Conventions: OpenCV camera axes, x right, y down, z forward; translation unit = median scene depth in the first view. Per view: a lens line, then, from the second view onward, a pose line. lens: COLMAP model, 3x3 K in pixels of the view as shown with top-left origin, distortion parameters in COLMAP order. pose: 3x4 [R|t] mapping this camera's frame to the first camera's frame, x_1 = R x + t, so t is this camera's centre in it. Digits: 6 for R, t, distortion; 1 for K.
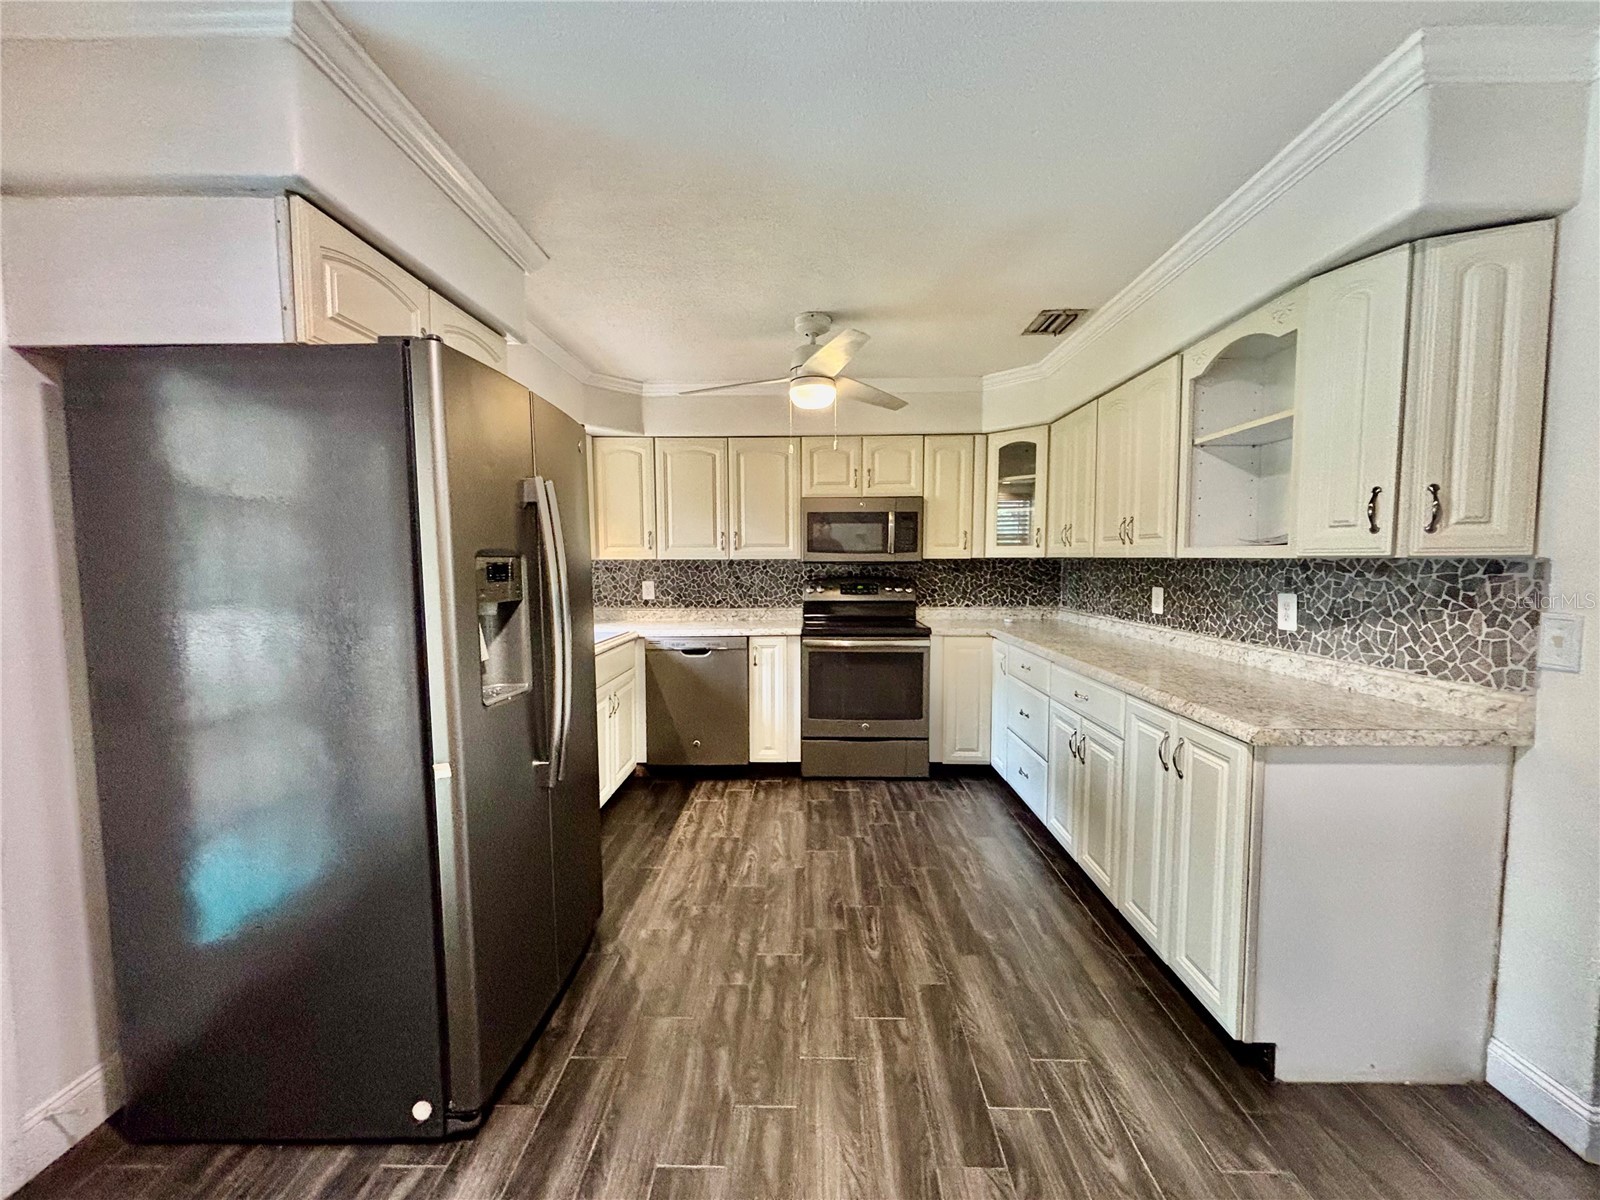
lens RADIAL K [[637.9, 0, 800.0], [0, 637.9, 602.4], [0, 0, 1]] dist [0.010034, -0.004824]
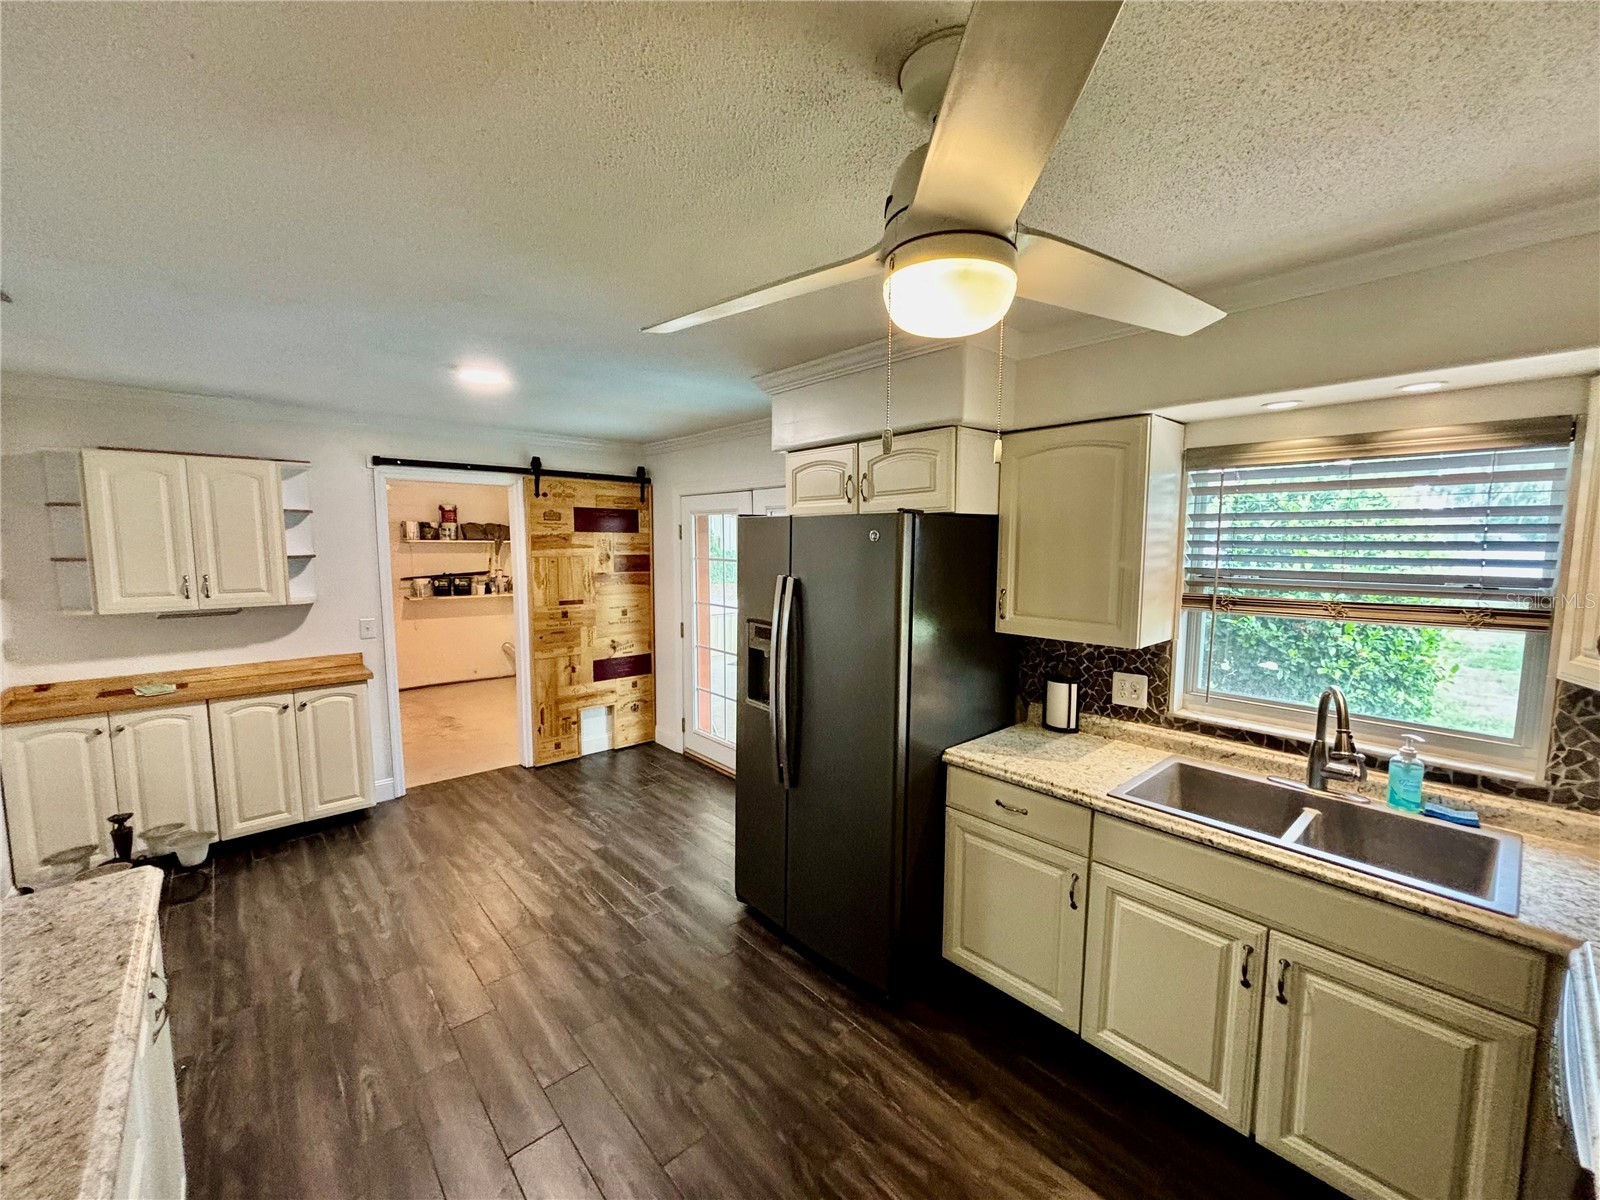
lens RADIAL K [[645.8, 0, 802.6], [0, 645.8, 604.6], [0, 0, 1]] dist [0.001297, 0.000214]
pose [[-0.728454, 0.071652, -0.681337, 0.238347], [-0.045881, 0.987181, 0.152869, -0.151479], [0.683556, 0.142618, -0.715829, 0.882820]]
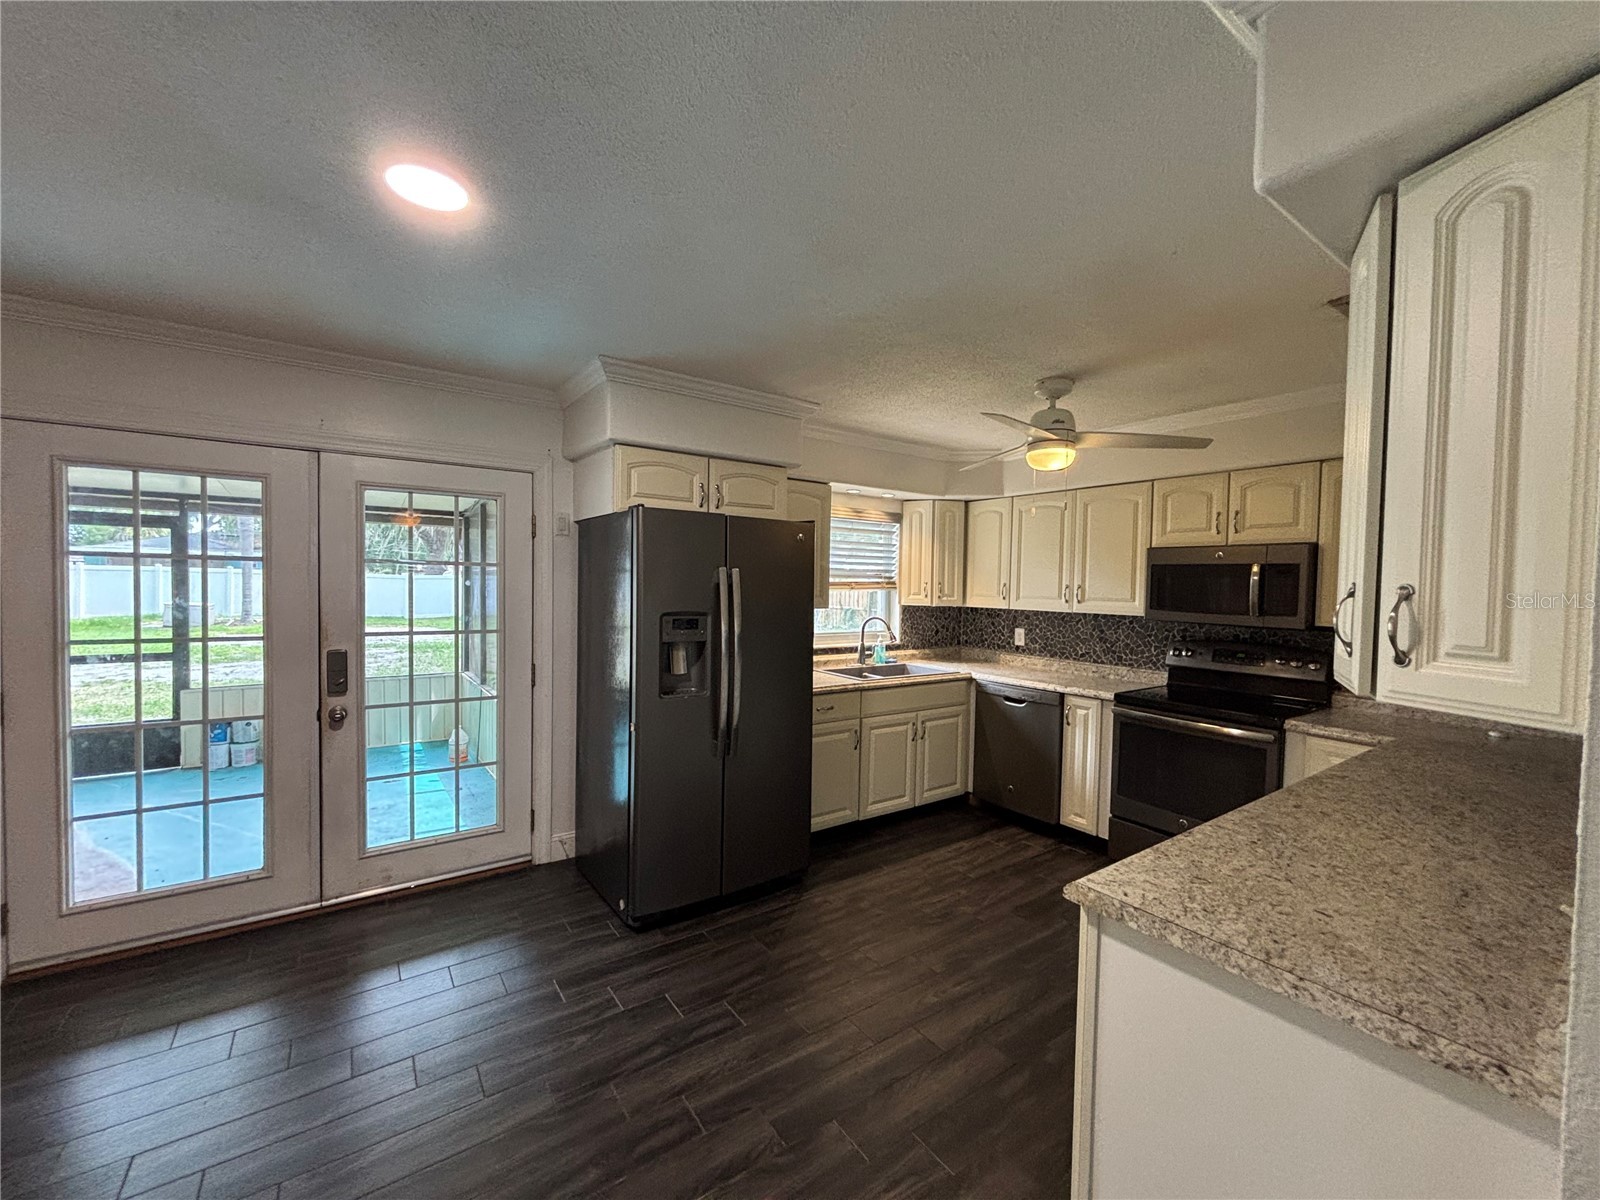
lens RADIAL K [[637.9, 0, 800.0], [0, 637.9, 602.4], [0, 0, 1]] dist [0.010034, -0.004824]
pose [[0.592744, 0.039619, -0.804416, 0.432450], [-0.074162, 0.997231, -0.005531, -0.047044], [0.801969, 0.062936, 0.594041, 0.080135]]
